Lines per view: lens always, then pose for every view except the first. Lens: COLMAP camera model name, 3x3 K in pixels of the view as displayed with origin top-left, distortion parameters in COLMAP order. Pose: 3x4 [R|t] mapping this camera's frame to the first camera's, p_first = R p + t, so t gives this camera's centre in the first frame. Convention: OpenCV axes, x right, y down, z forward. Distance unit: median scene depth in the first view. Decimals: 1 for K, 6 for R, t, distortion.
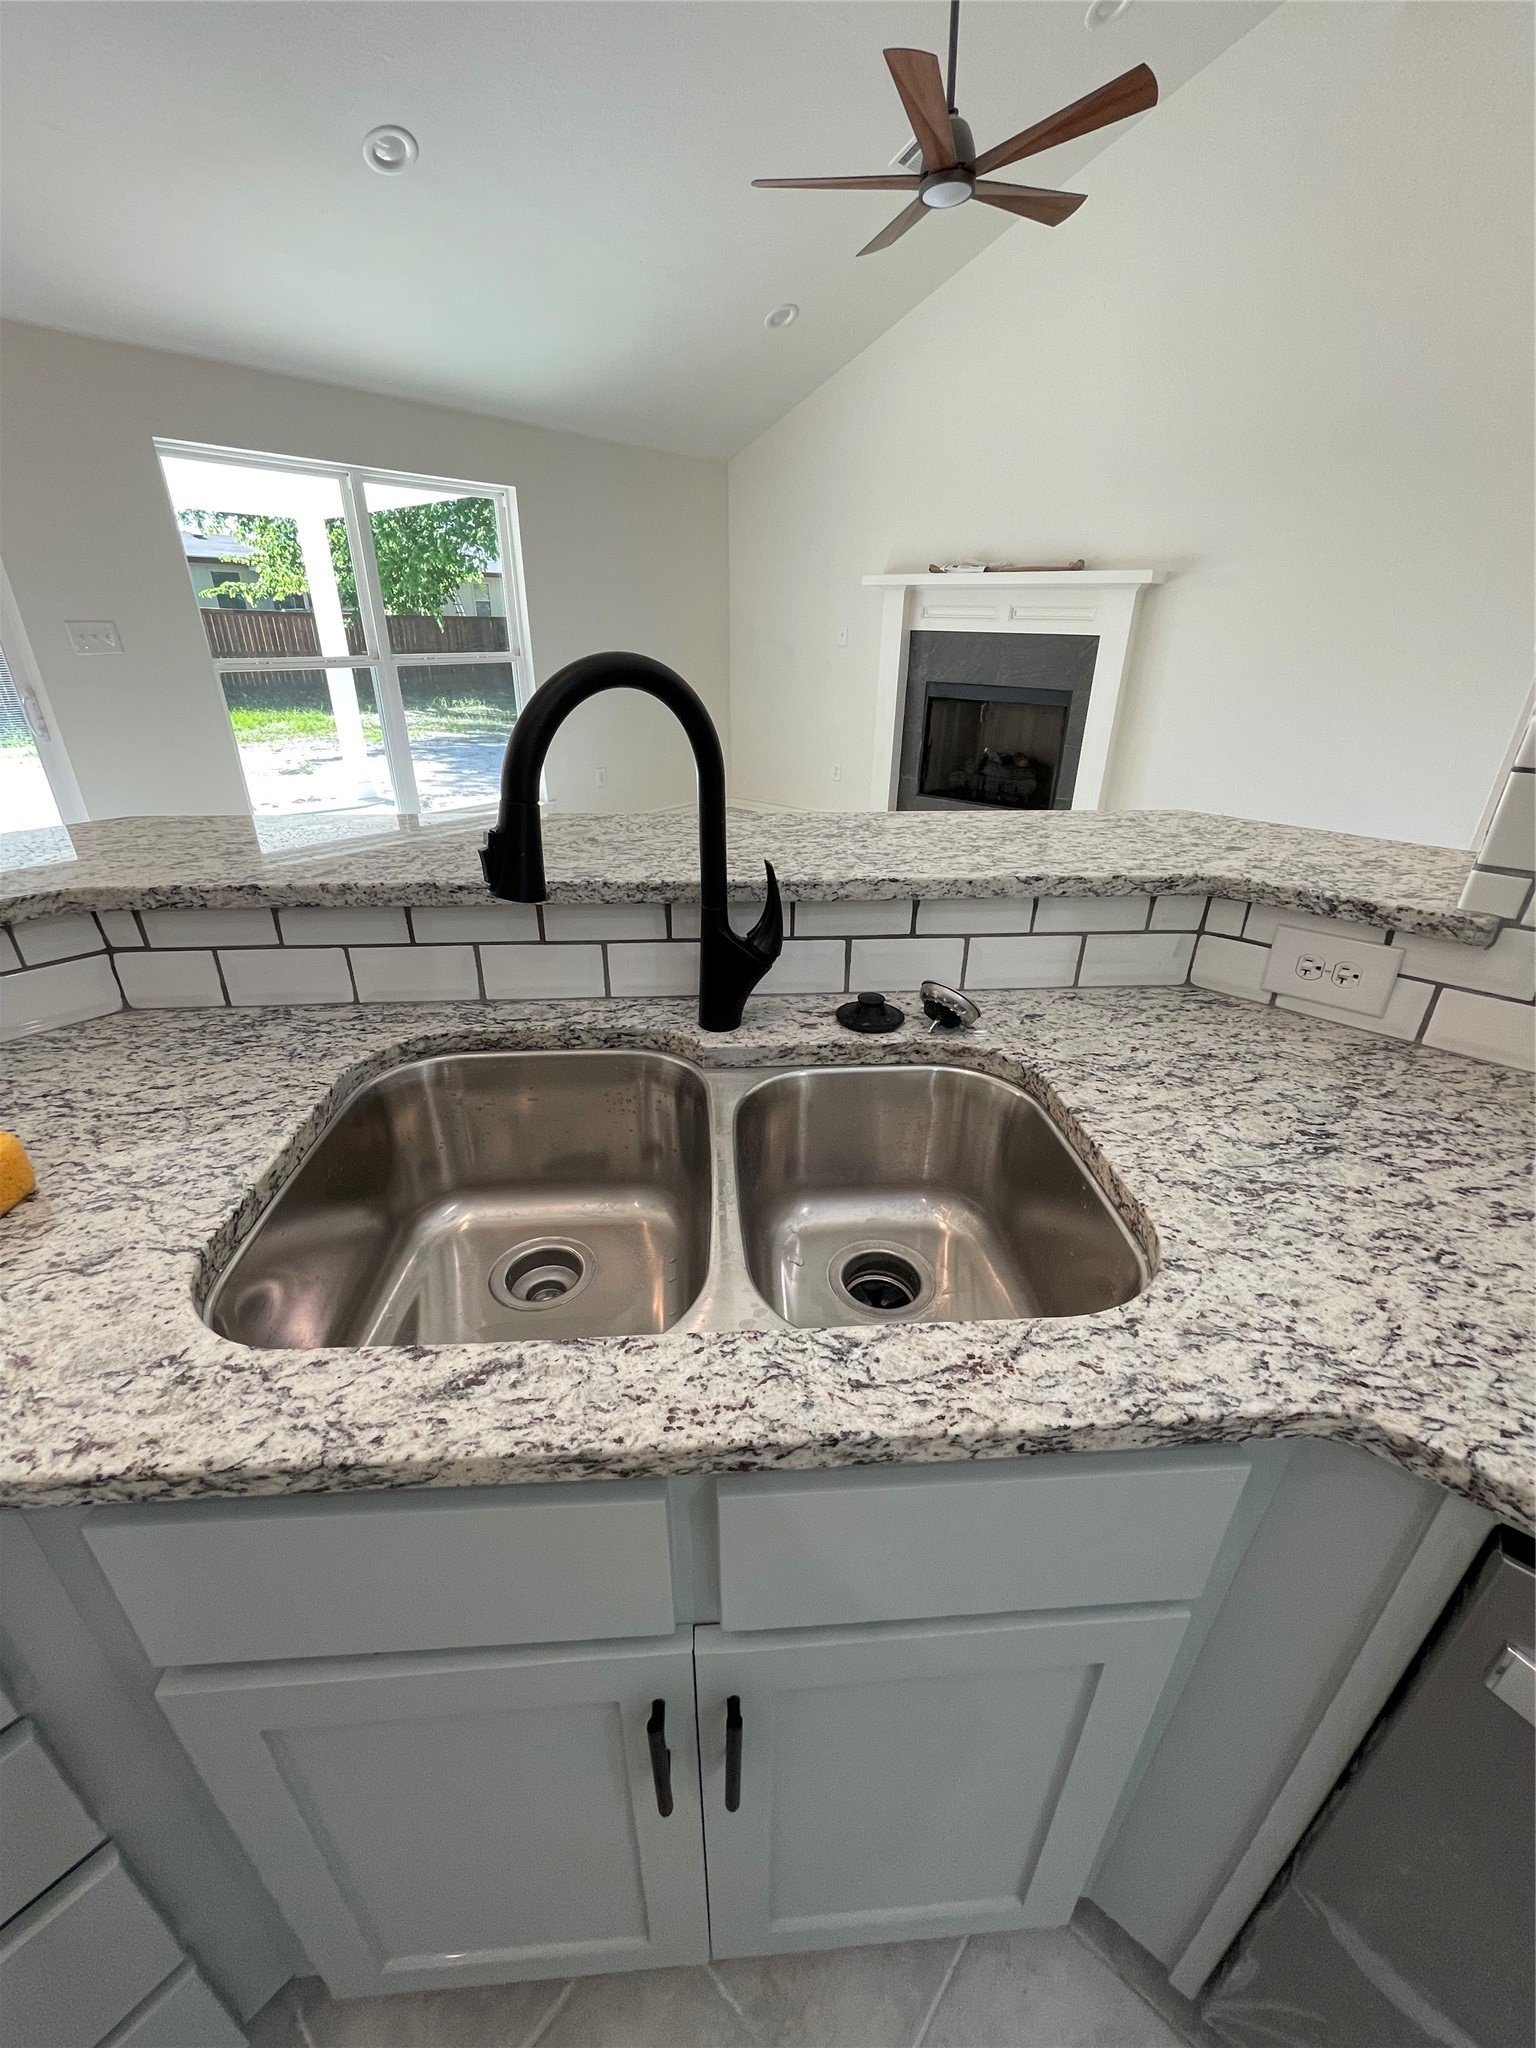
lens RADIAL K [[825.8, 0, 768.0], [0, 825.8, 1024.0], [0, 0, 1]] dist [-0.008322, -0.000232]
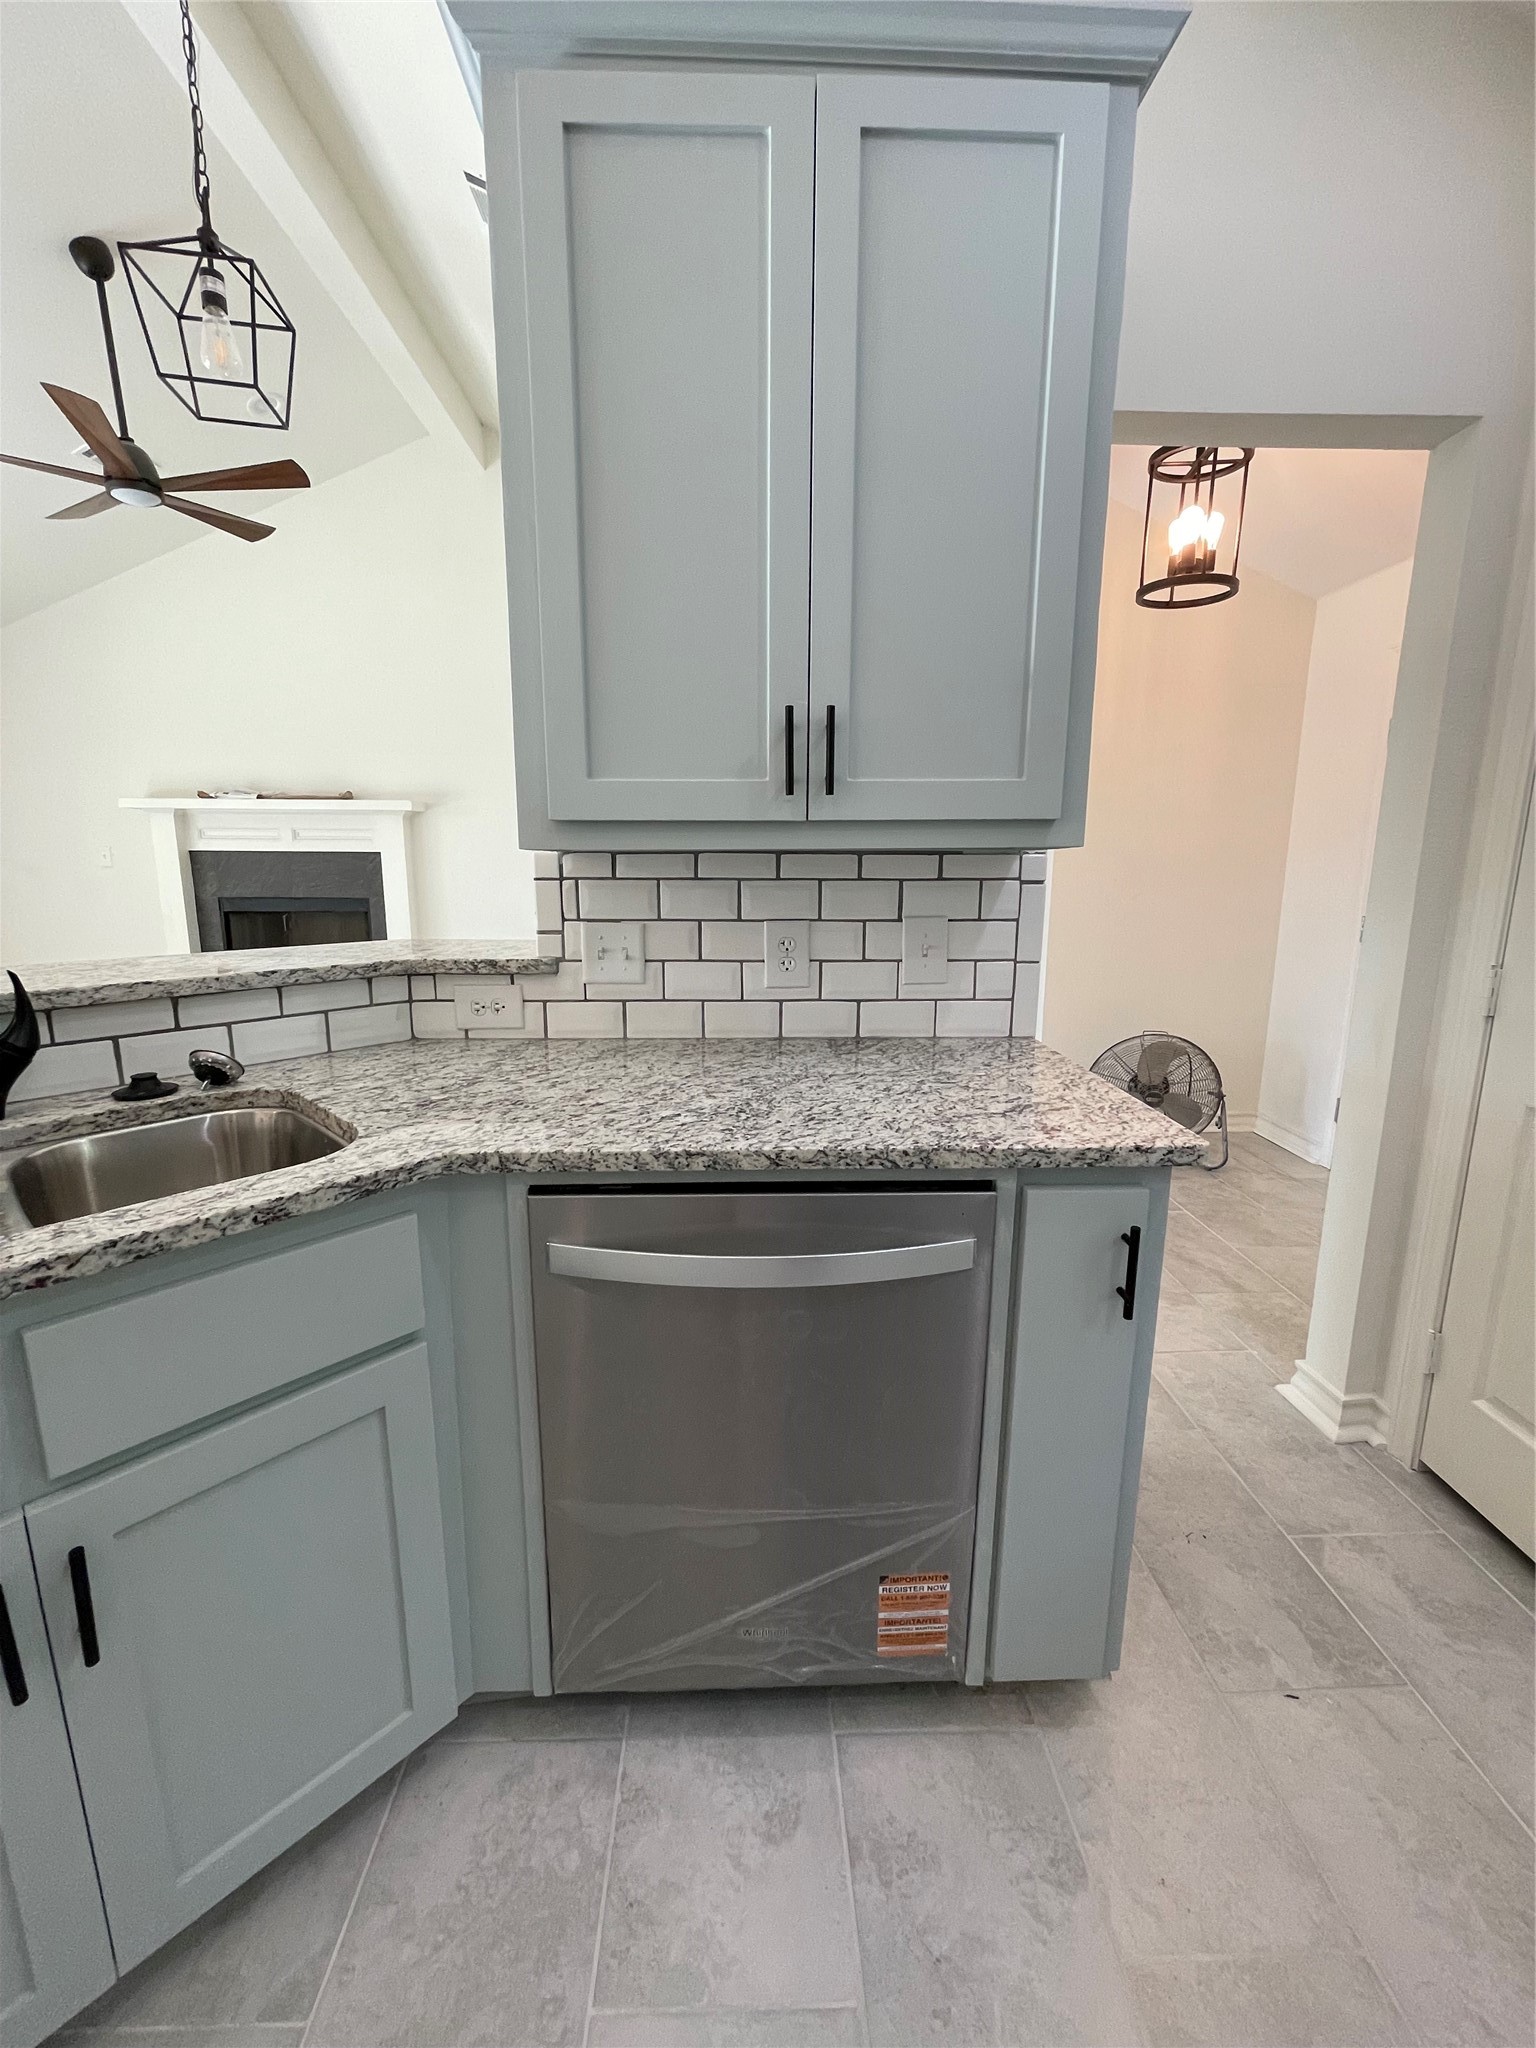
lens RADIAL K [[838.8, 0, 768.0], [0, 838.8, 1024.0], [0, 0, 1]] dist [-0.026724, 0.019349]
pose [[0.742052, -0.135258, 0.656554, 0.011831], [0.297542, 0.944121, -0.141788, 0.365603], [-0.600689, 0.300567, 0.740832, -0.534644]]
